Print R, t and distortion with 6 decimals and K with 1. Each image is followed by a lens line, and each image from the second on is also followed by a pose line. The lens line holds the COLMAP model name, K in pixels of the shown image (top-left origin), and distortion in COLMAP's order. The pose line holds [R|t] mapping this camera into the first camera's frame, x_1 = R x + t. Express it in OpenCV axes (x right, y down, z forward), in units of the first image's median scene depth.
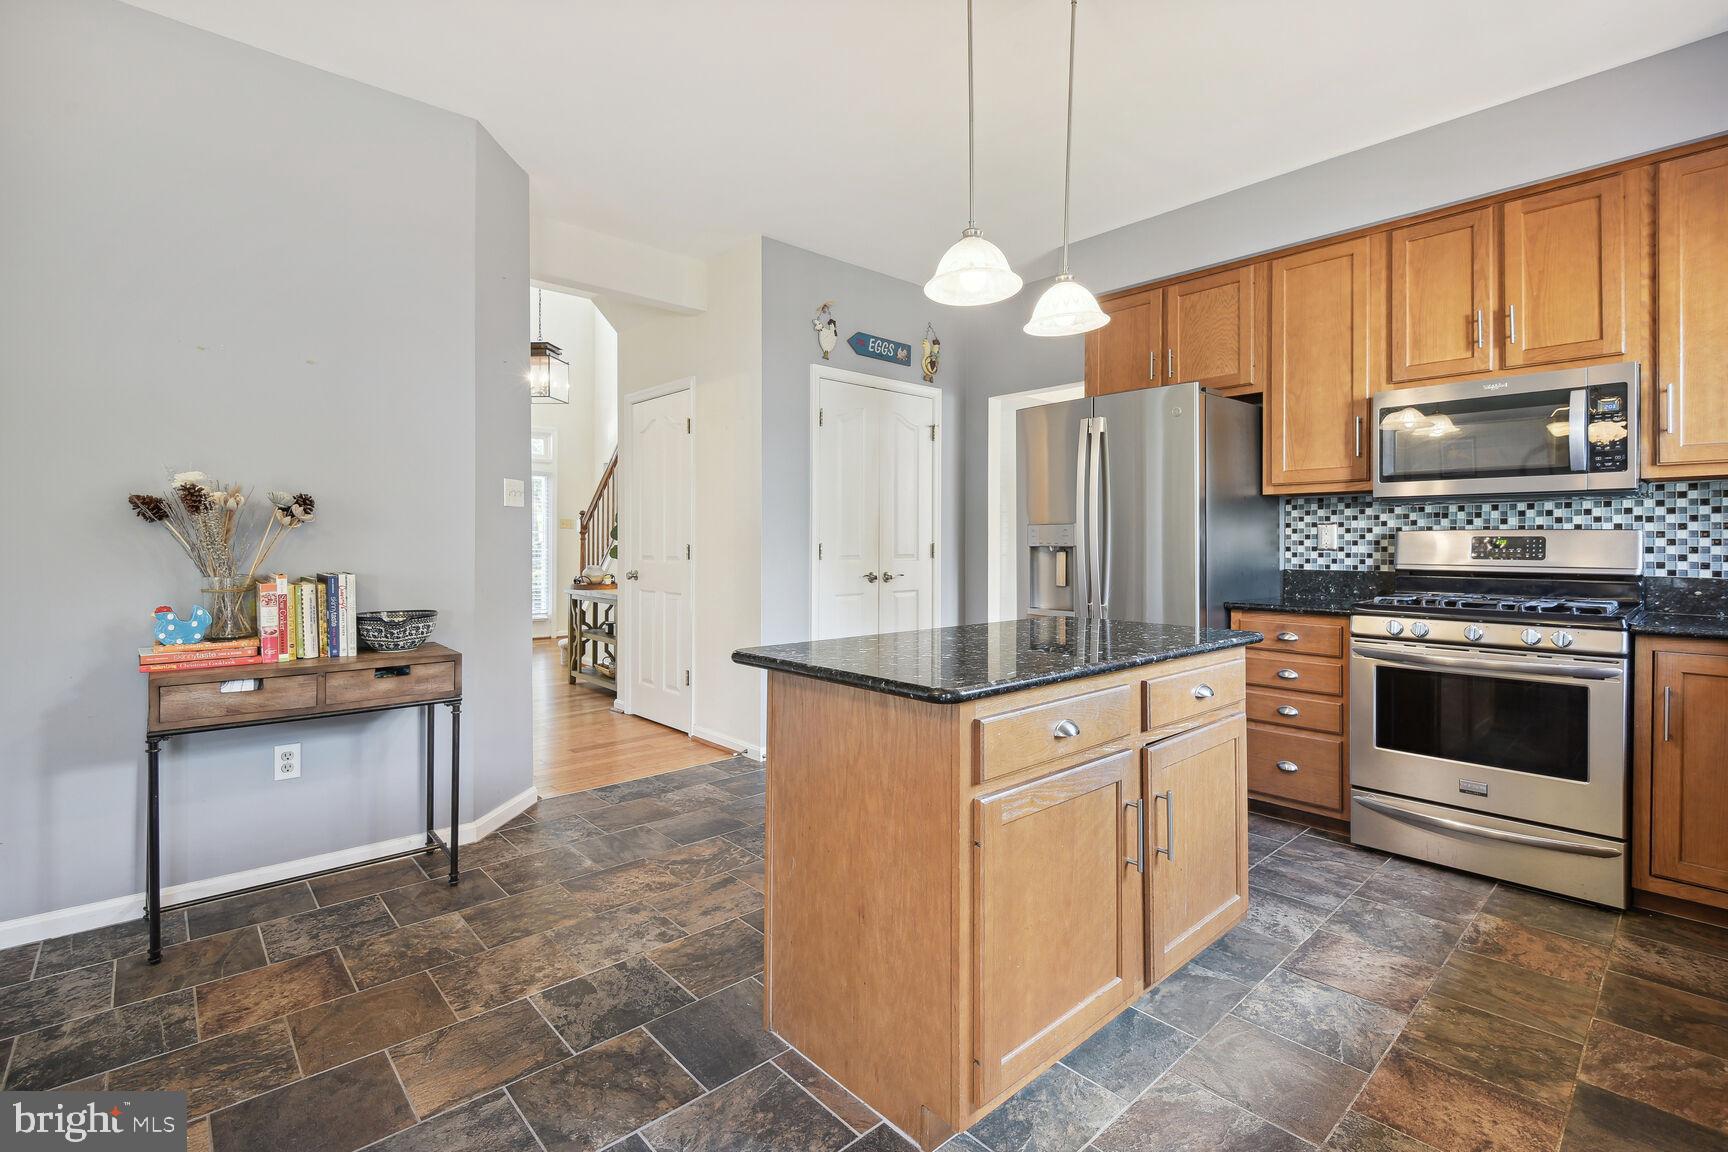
lens RADIAL K [[792.1, 0, 870.3], [0, 792.1, 535.0], [0, 0, 1]] dist [-0.000714, -0.002700]
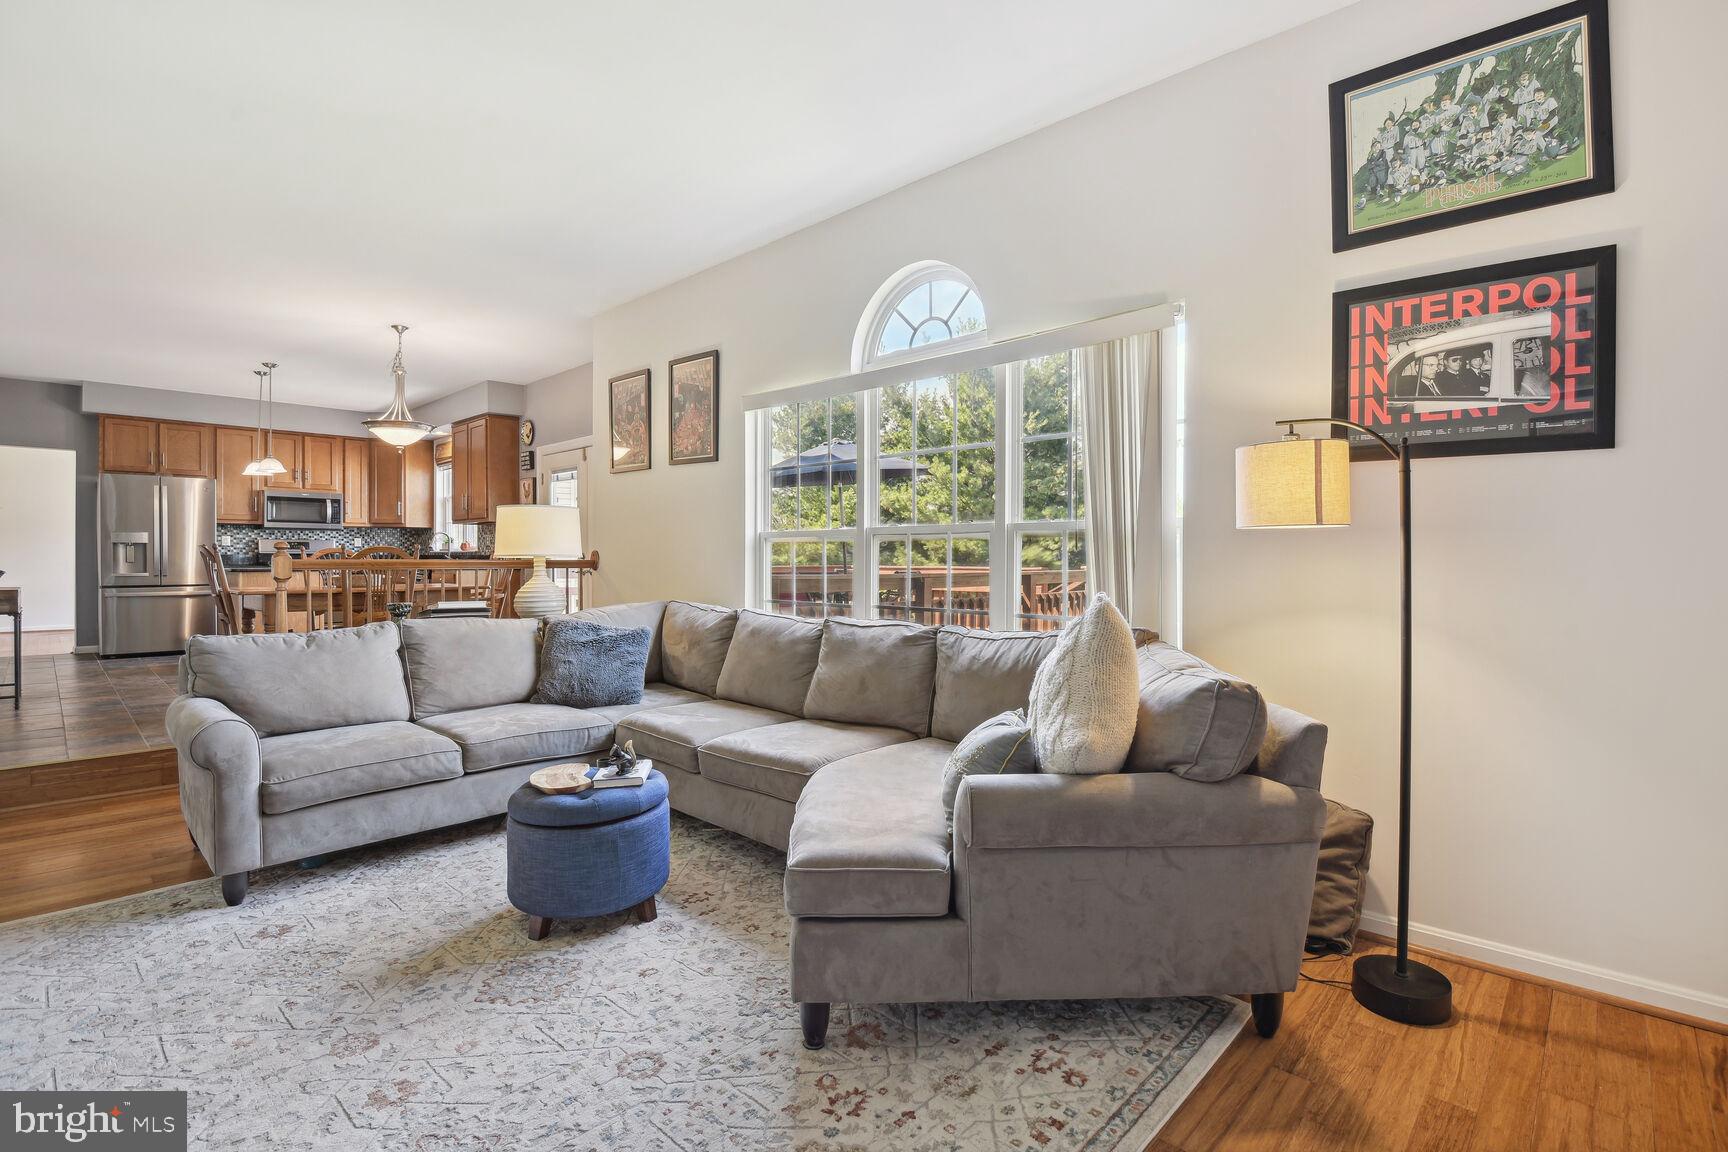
lens RADIAL K [[792.1, 0, 853.4], [0, 792.1, 559.5], [0, 0, 1]] dist [-0.000714, -0.002700]
pose [[-0.062023, -0.008289, 0.998040, -2.734714], [-0.012289, 0.999896, 0.007541, 0.025564], [-0.997999, -0.011797, -0.062118, -1.097321]]
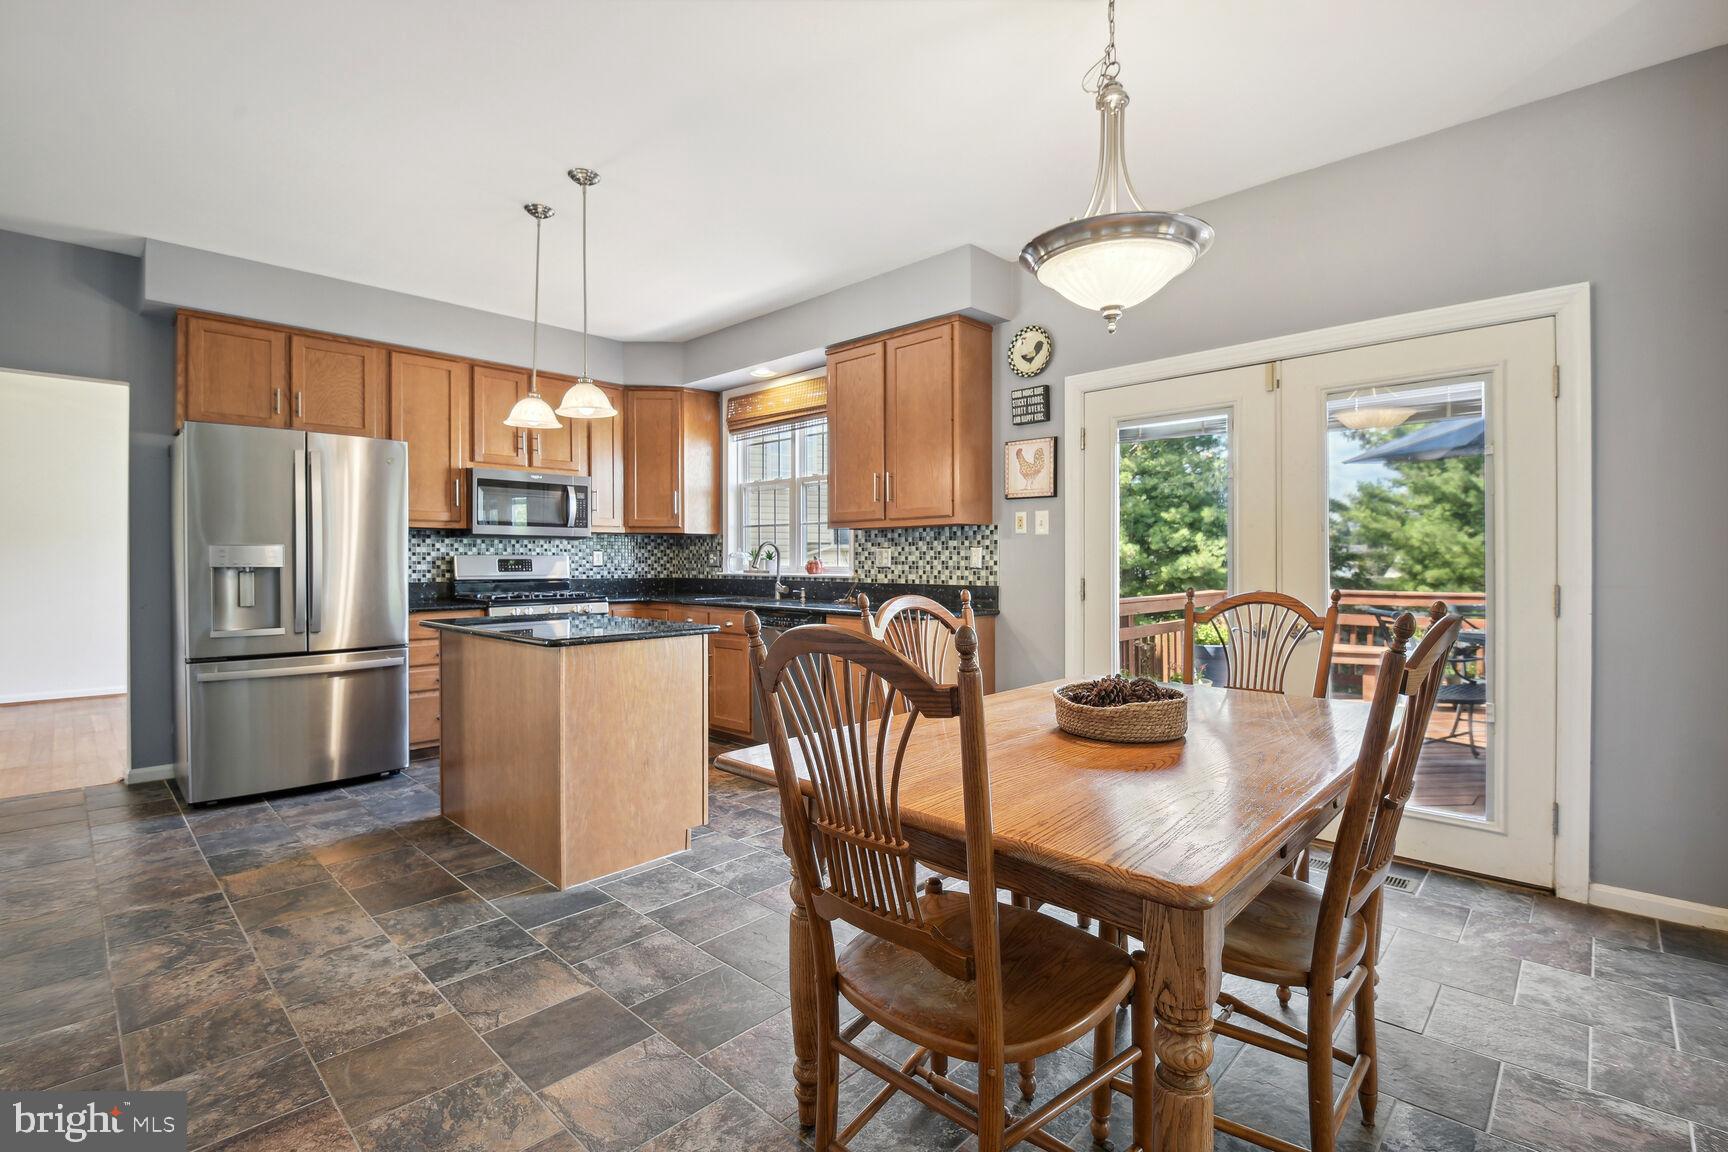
lens RADIAL K [[792.1, 0, 898.4], [0, 792.1, 568.2], [0, 0, 1]] dist [-0.000714, -0.002700]
pose [[-0.098071, -0.011692, 0.995111, -1.190211], [-0.008733, 0.999903, 0.010888, -0.004458], [-0.995141, -0.007622, -0.098164, 0.368468]]
